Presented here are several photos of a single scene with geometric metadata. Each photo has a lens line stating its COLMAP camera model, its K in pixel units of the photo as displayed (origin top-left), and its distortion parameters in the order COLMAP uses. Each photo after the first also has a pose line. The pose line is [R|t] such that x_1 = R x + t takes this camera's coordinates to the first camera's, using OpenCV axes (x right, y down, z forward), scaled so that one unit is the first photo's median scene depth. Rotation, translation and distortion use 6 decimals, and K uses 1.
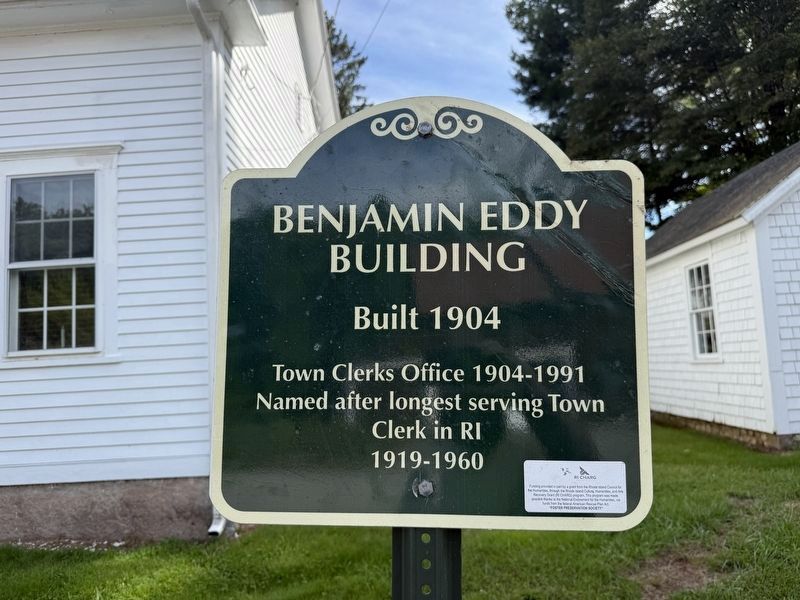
lens RADIAL K [[609.9, 0, 387.4], [0, 609.9, 294.7], [0, 0, 1]] dist [0.089230, -0.106544]
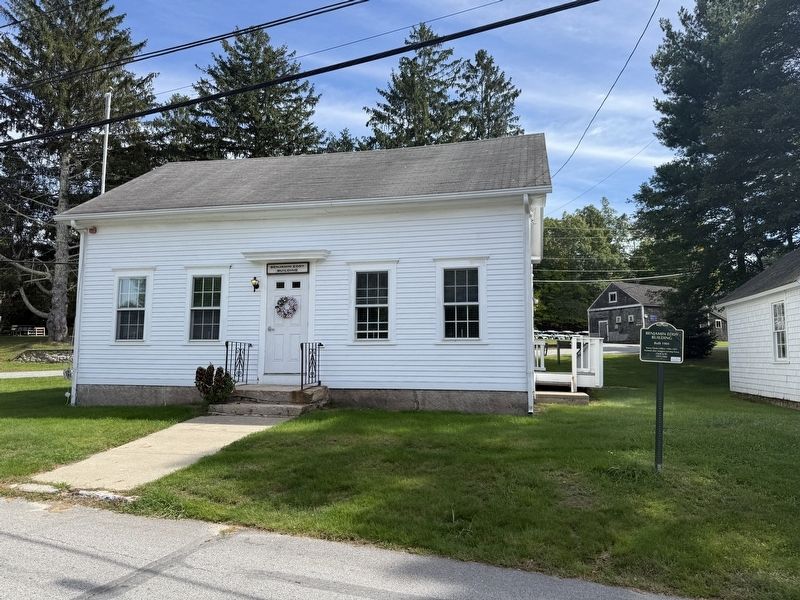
lens RADIAL K [[609.9, 0, 387.4], [0, 609.9, 294.7], [0, 0, 1]] dist [0.089230, -0.106544]
pose [[0.981348, 0.035819, -0.188873, -0.200248], [-0.033280, 0.999308, 0.016599, -0.063786], [0.189336, -0.010003, 0.981861, -0.805632]]
